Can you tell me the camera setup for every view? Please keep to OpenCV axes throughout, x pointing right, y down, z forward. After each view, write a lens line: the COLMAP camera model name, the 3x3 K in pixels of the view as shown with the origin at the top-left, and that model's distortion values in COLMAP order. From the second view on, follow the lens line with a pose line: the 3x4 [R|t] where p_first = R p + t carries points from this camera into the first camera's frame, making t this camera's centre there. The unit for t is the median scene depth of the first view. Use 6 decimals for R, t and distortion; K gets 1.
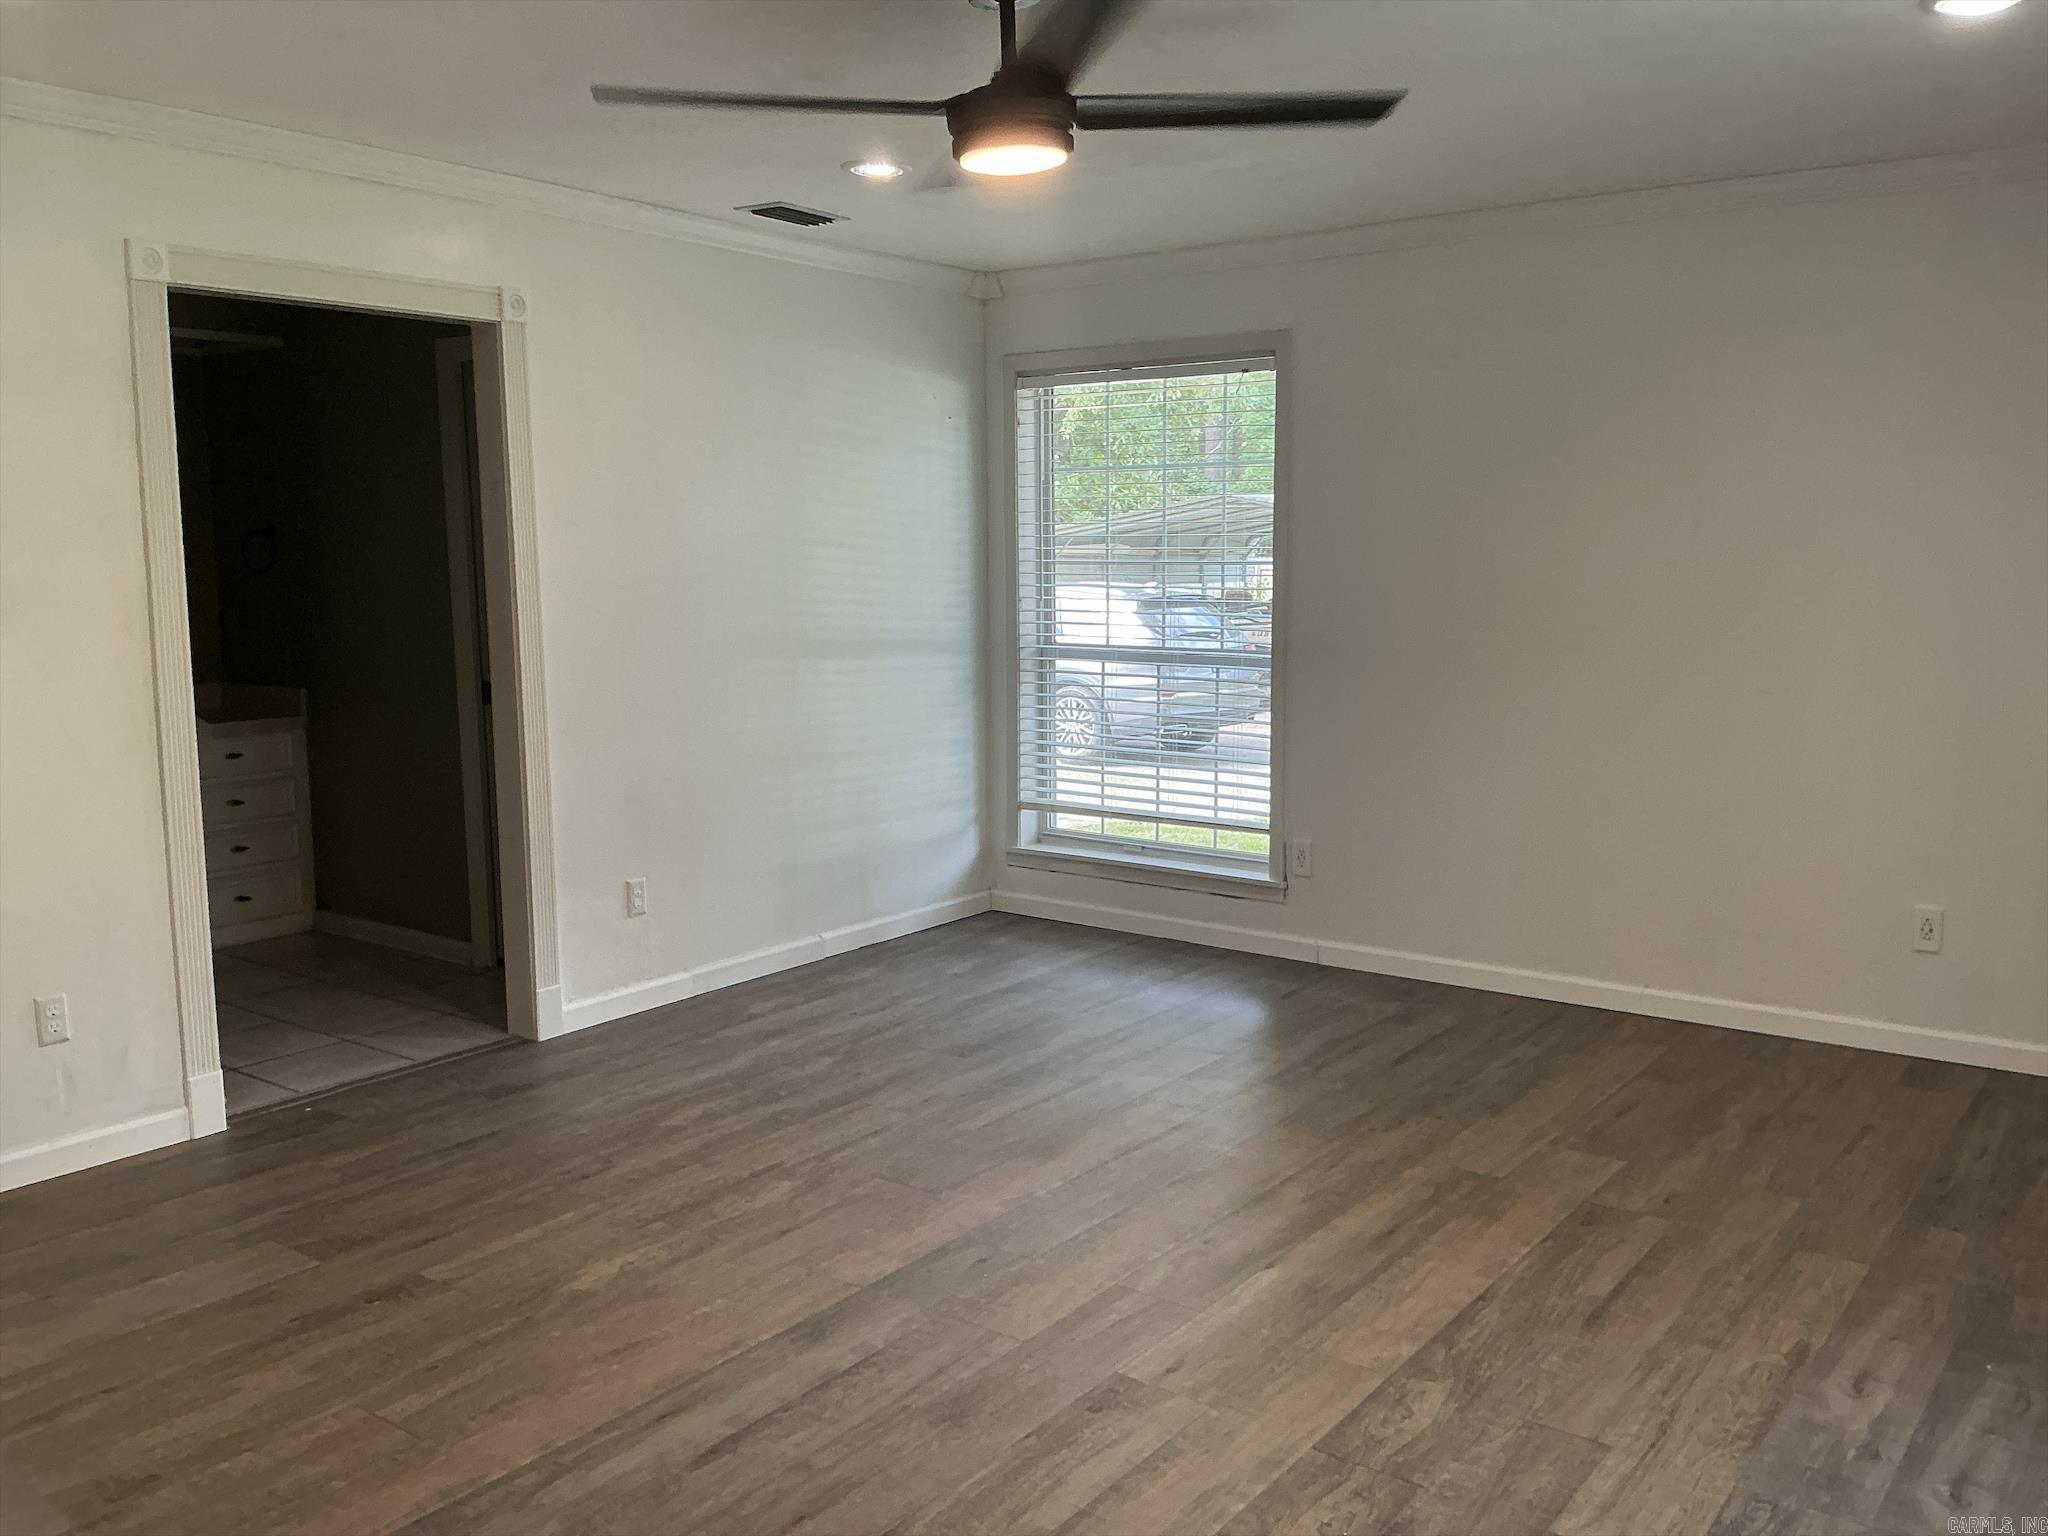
lens RADIAL K [[1702.9, 0, 1024.0], [0, 1702.9, 768.0], [0, 0, 1]] dist [0.159984, -0.326109]
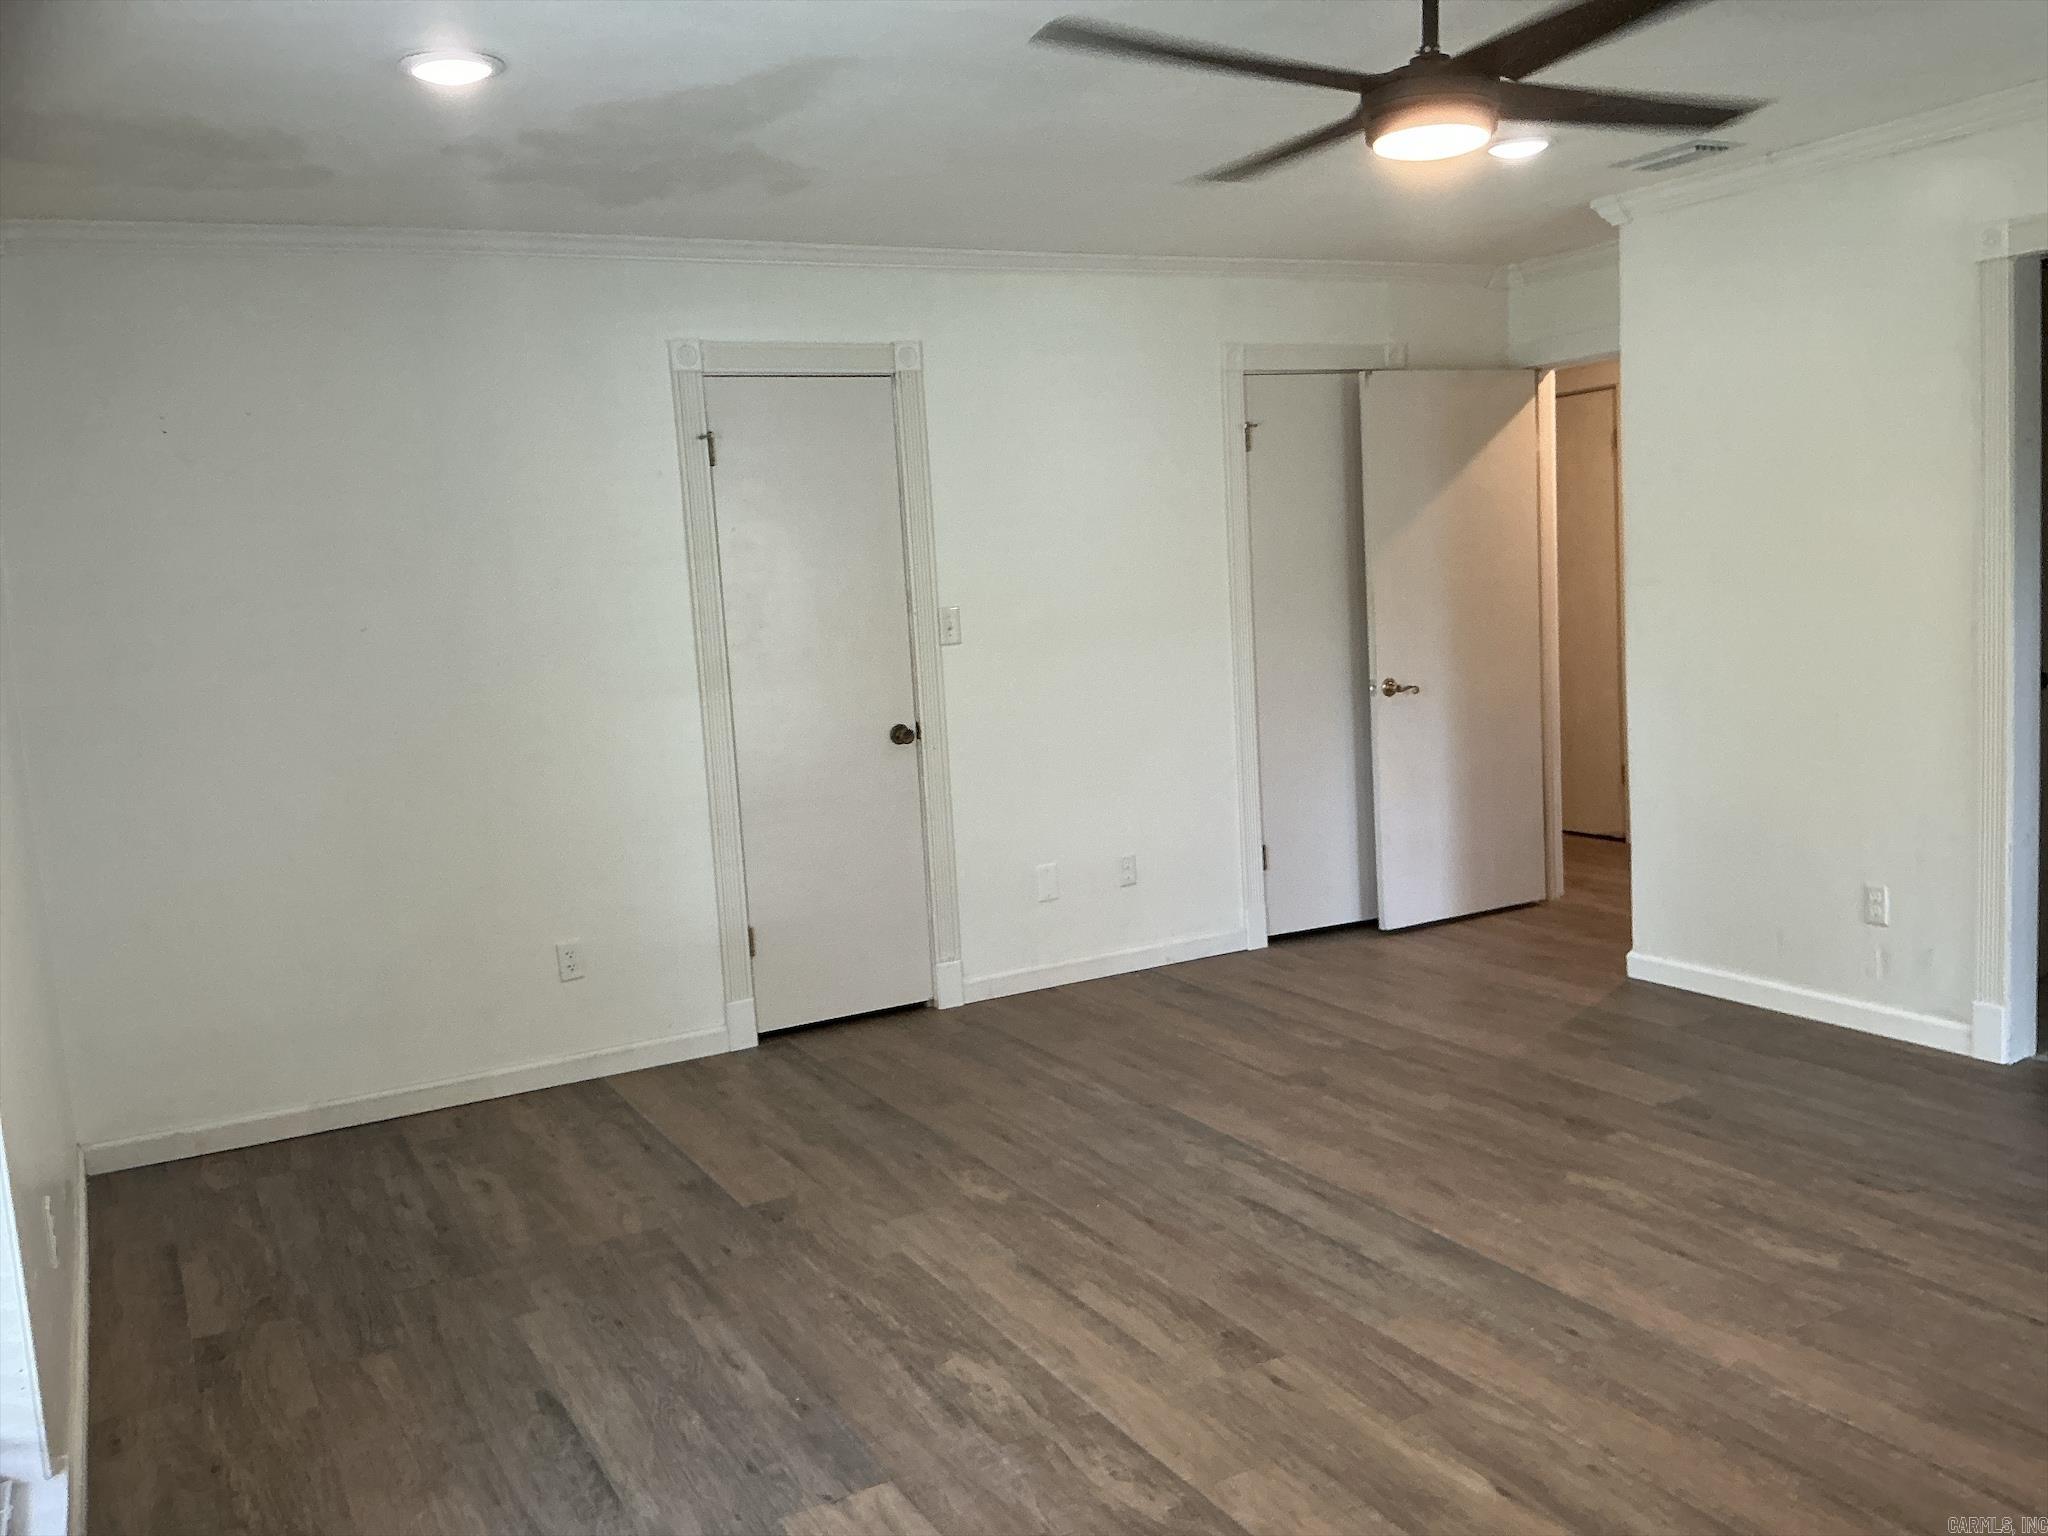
lens RADIAL K [[1702.9, 0, 1024.0], [0, 1702.9, 768.0], [0, 0, 1]] dist [0.159984, -0.326109]
pose [[-0.420412, 0.136975, -0.896935, 0.889026], [-0.058378, 0.982408, 0.177391, -0.150043], [0.905454, 0.126939, -0.405019, 1.097834]]
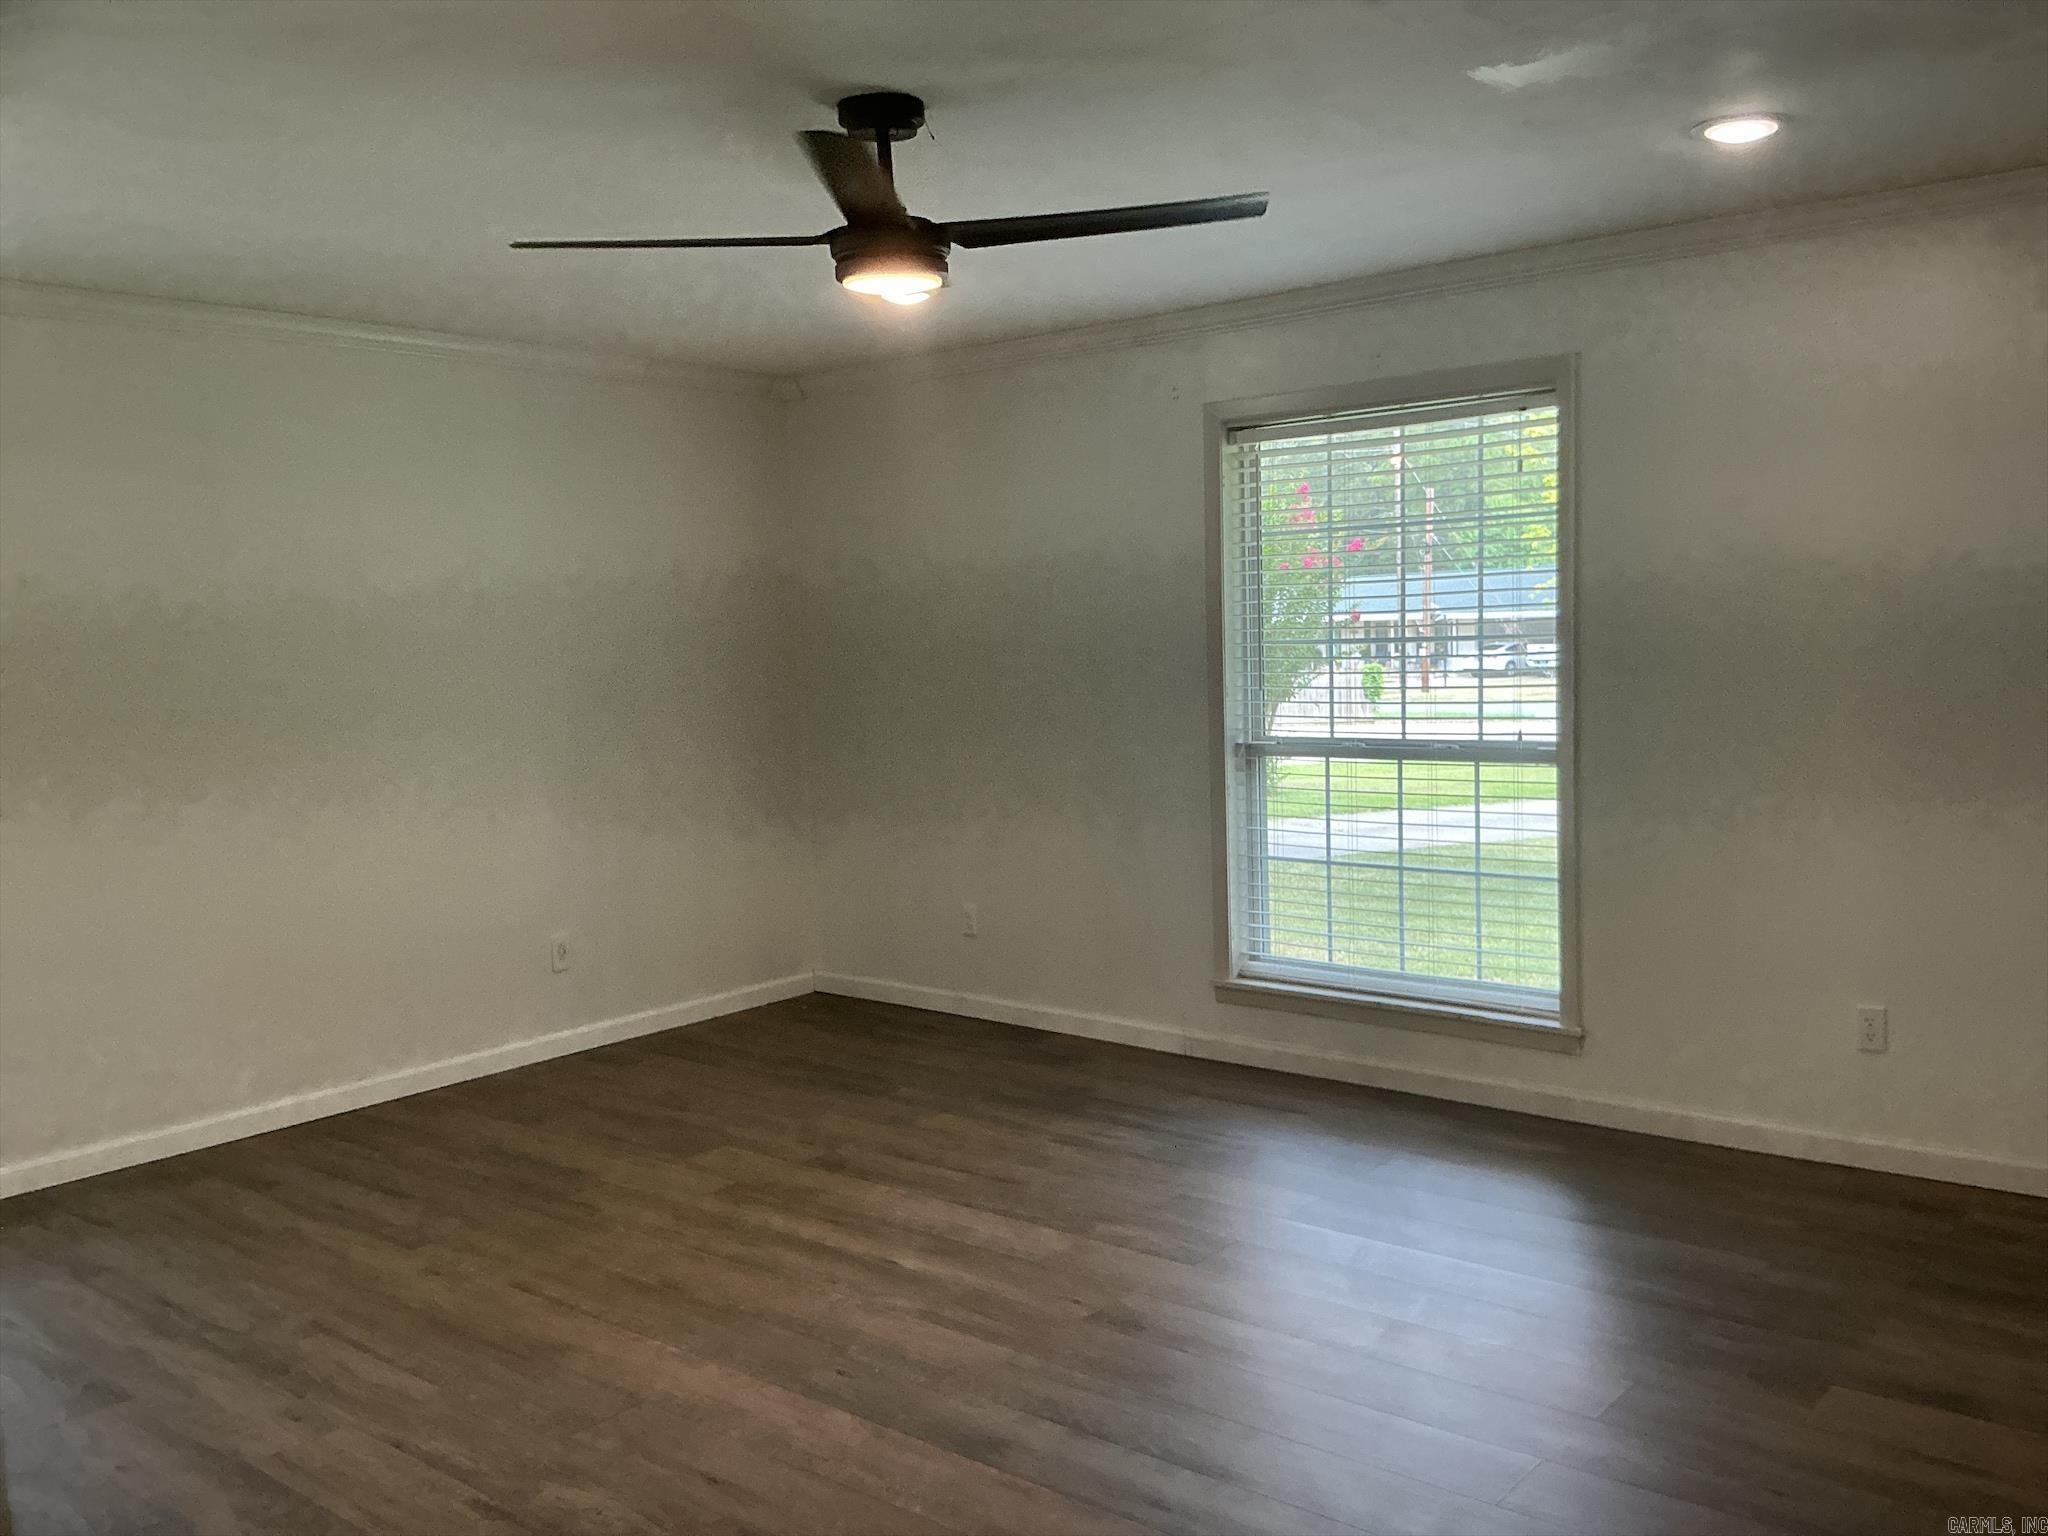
lens RADIAL K [[1702.9, 0, 1024.0], [0, 1702.9, 768.0], [0, 0, 1]] dist [0.159984, -0.326109]
pose [[0.049698, -0.077490, 0.995754, -0.981767], [0.159965, 0.984733, 0.068648, -0.099815], [-0.985871, 0.155874, 0.061335, 0.807218]]
